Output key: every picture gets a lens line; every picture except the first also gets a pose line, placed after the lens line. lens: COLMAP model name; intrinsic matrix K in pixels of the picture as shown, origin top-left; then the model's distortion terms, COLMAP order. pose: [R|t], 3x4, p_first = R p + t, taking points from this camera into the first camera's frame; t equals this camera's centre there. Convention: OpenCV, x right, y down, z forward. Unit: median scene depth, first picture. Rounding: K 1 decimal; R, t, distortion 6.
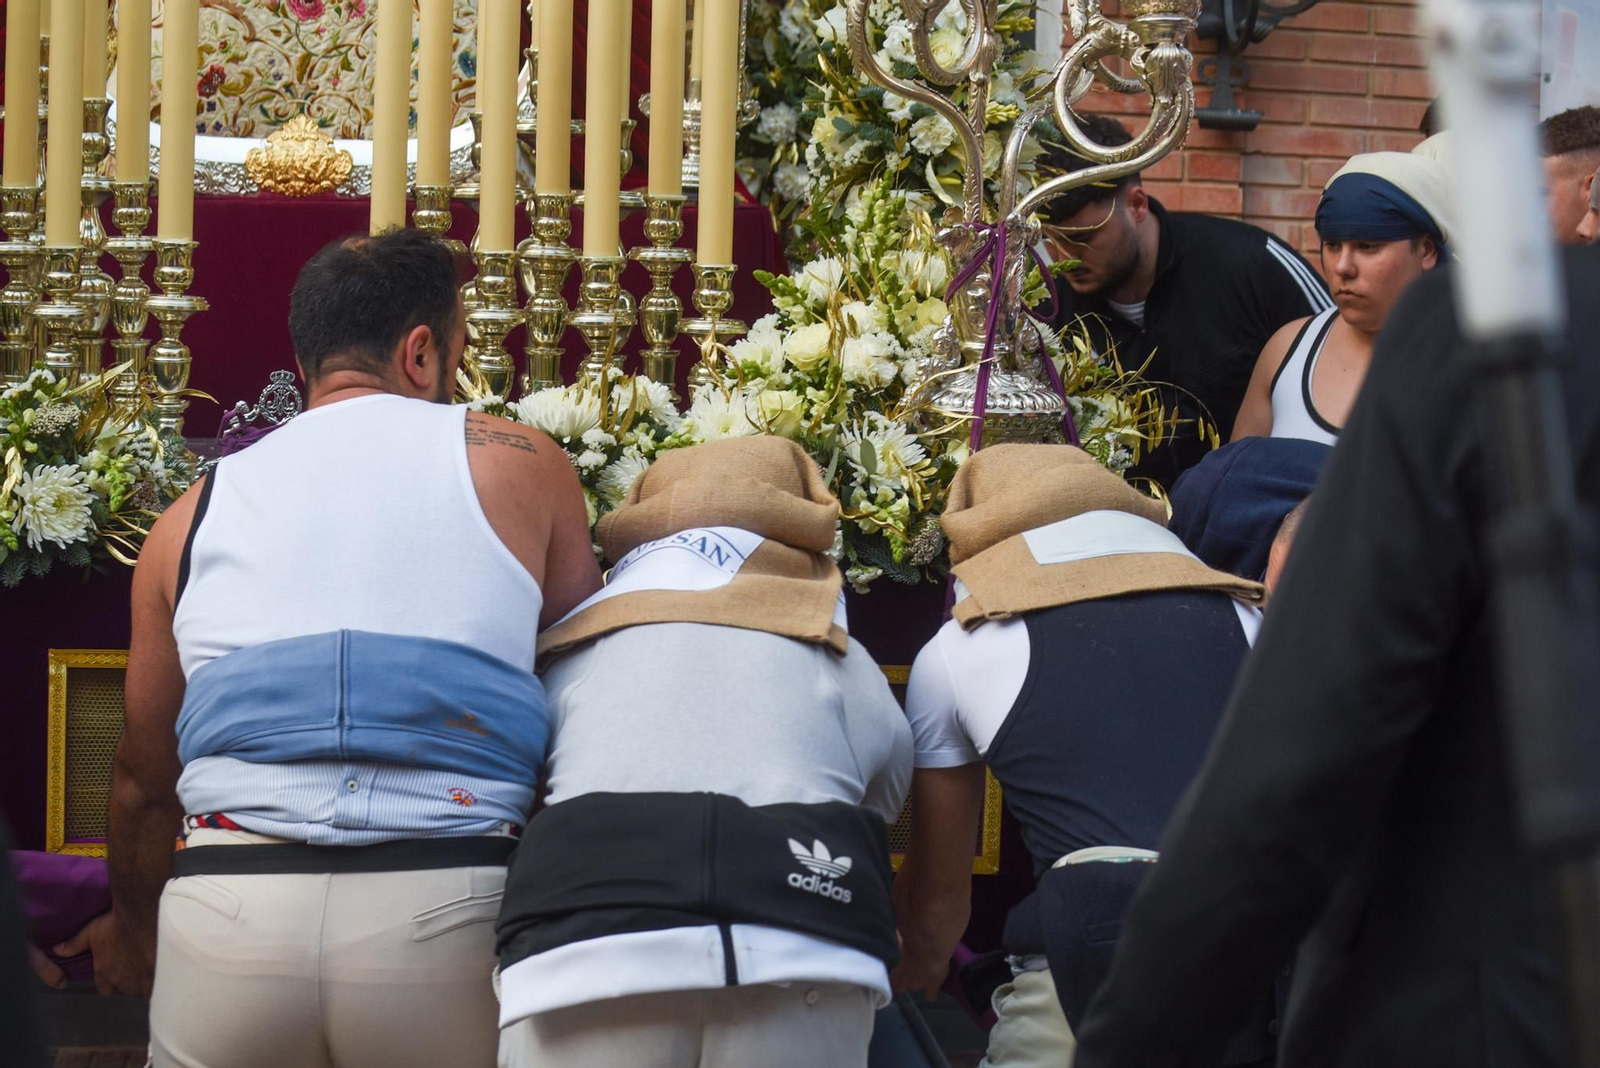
lens RADIAL K [[3466.9, 0, 807.0], [0, 3466.9, 531.8], [0, 0, 1]] dist [-0.088253, 0.000000]
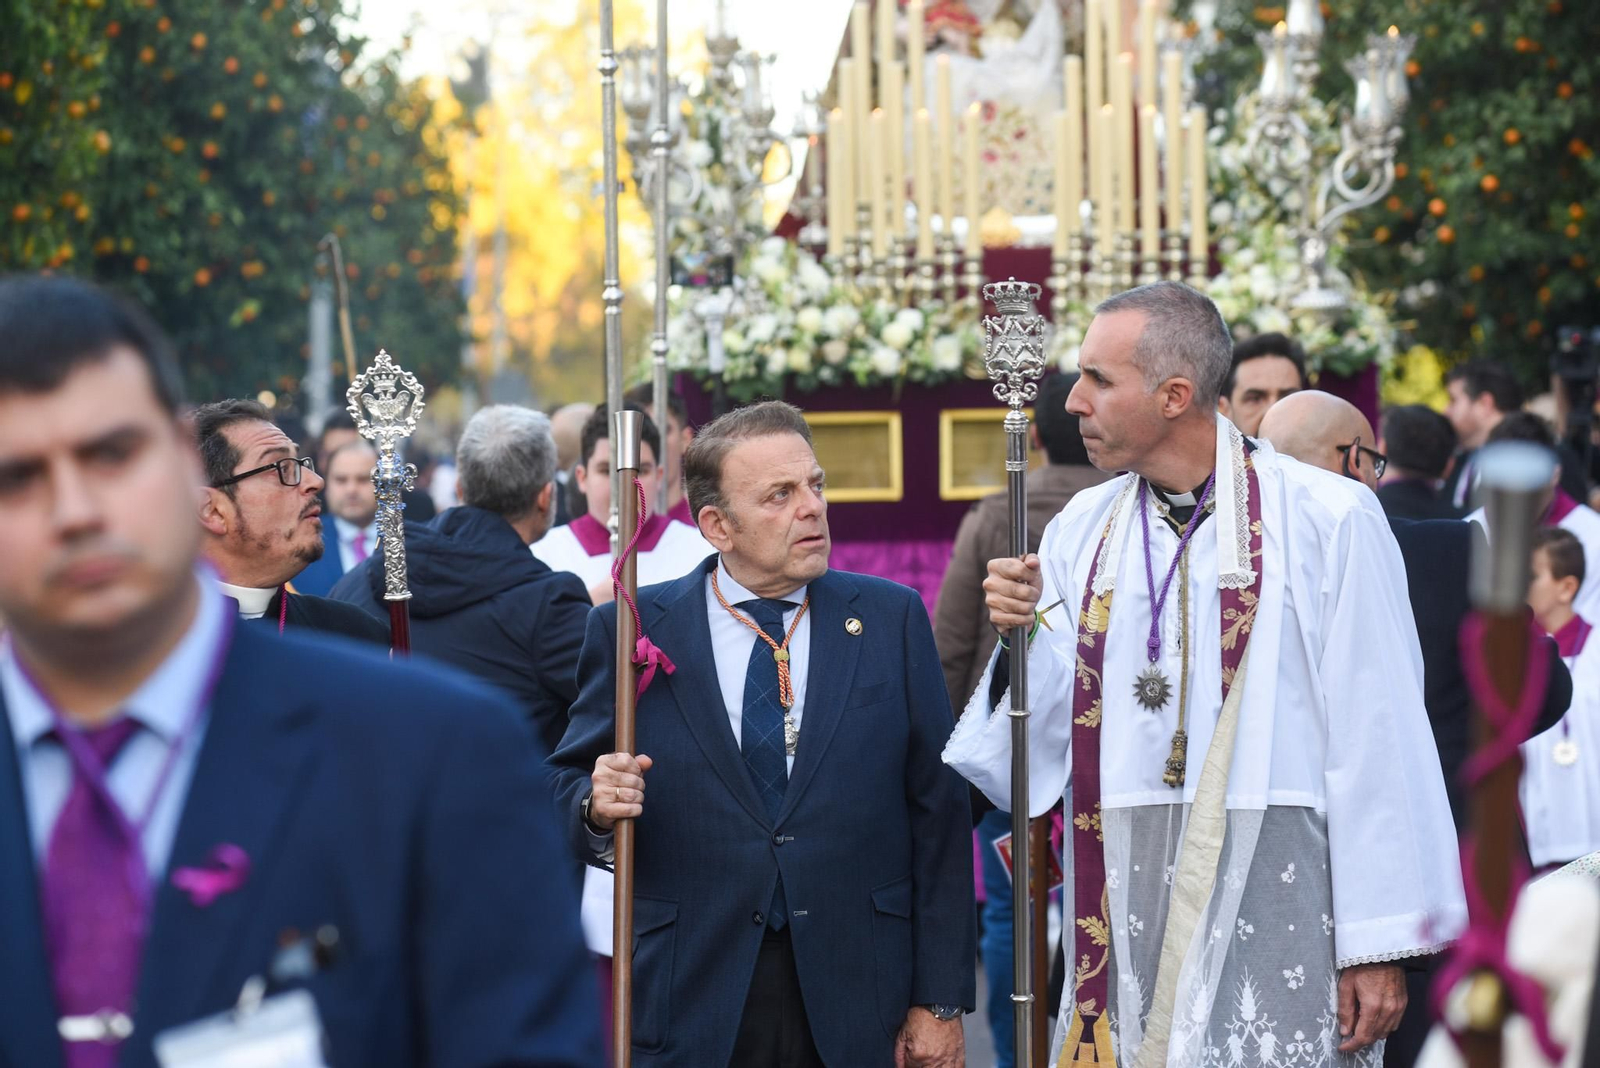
lens RADIAL K [[6101.6, 0, 800.5], [0, 6101.6, 534.2], [0, 0, 1]] dist [0.105304, 0.000000]
pose [[0.996458, -0.038460, -0.074782, 0.006088], [0.031513, 0.995264, -0.091961, 0.478225], [0.077964, 0.089279, 0.992951, -3.089855]]
